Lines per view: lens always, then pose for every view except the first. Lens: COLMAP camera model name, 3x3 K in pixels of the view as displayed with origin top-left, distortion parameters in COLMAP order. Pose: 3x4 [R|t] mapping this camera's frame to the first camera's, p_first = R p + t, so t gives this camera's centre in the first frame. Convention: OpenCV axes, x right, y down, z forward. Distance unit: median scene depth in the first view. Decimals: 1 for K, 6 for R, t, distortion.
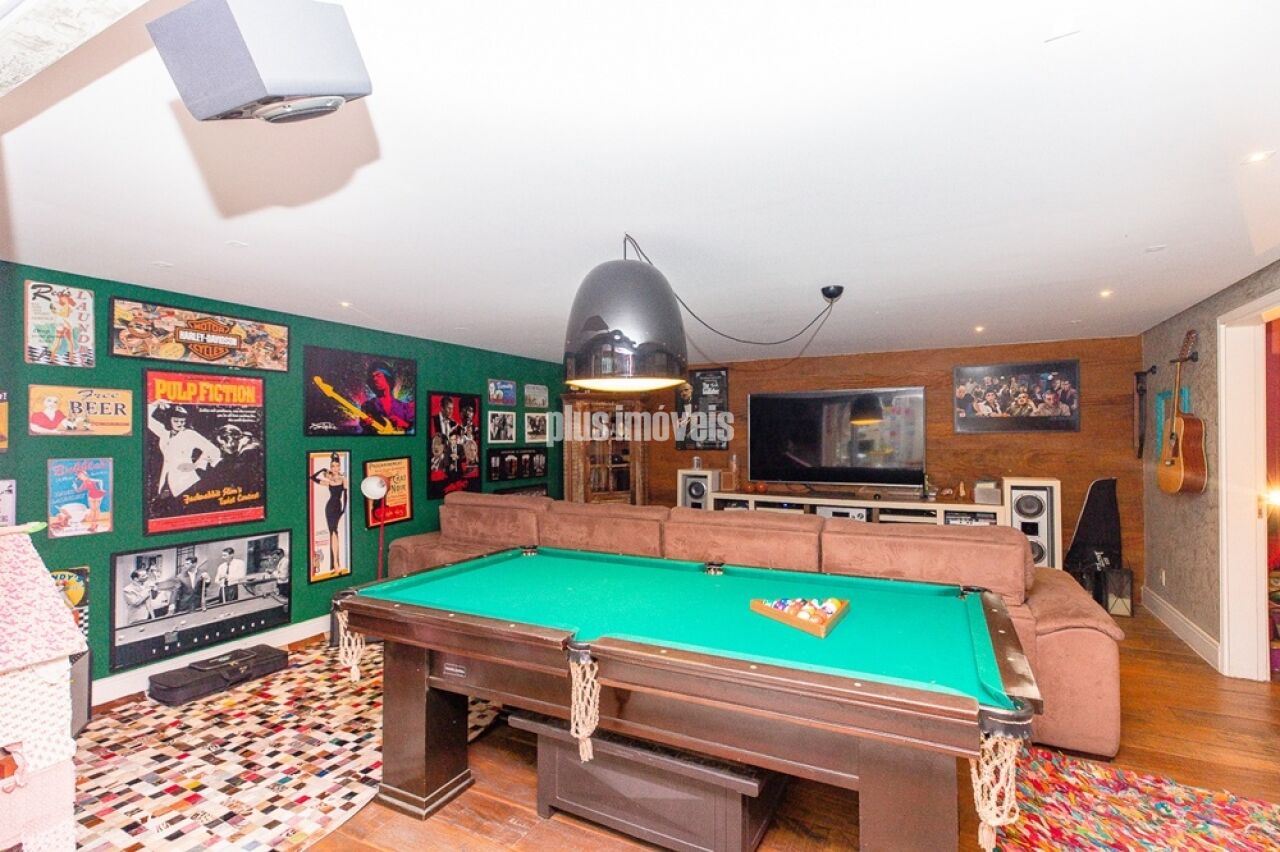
lens RADIAL K [[579.7, 0, 592.3], [0, 579.7, 432.3], [0, 0, 1]] dist [0.007743, -0.000890]
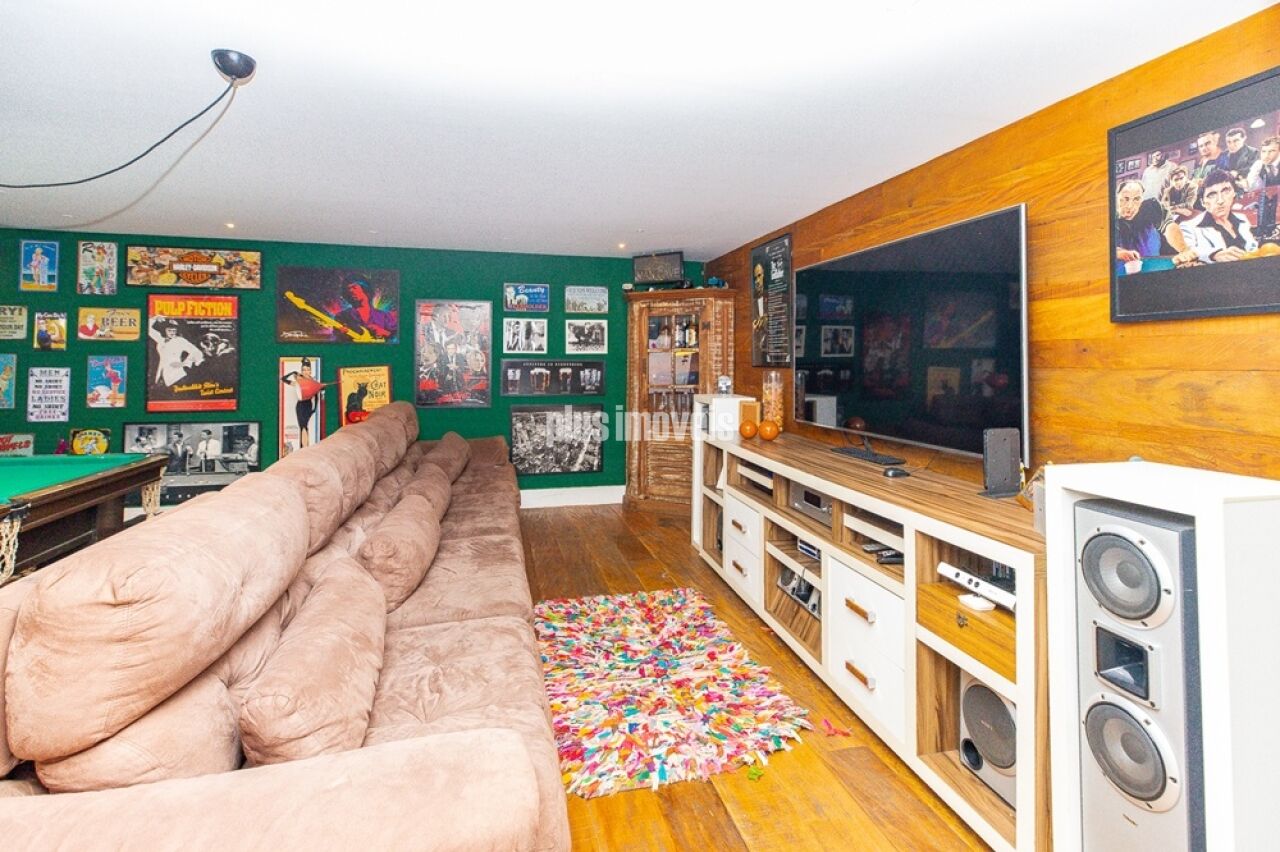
lens RADIAL K [[579.7, 0, 628.3], [0, 579.7, 344.6], [0, 0, 1]] dist [0.007743, -0.000890]
pose [[0.696126, -0.010565, -0.717841, 0.908710], [-0.004368, 0.999811, -0.018951, 0.031077], [0.717906, 0.016327, 0.695949, 0.747385]]
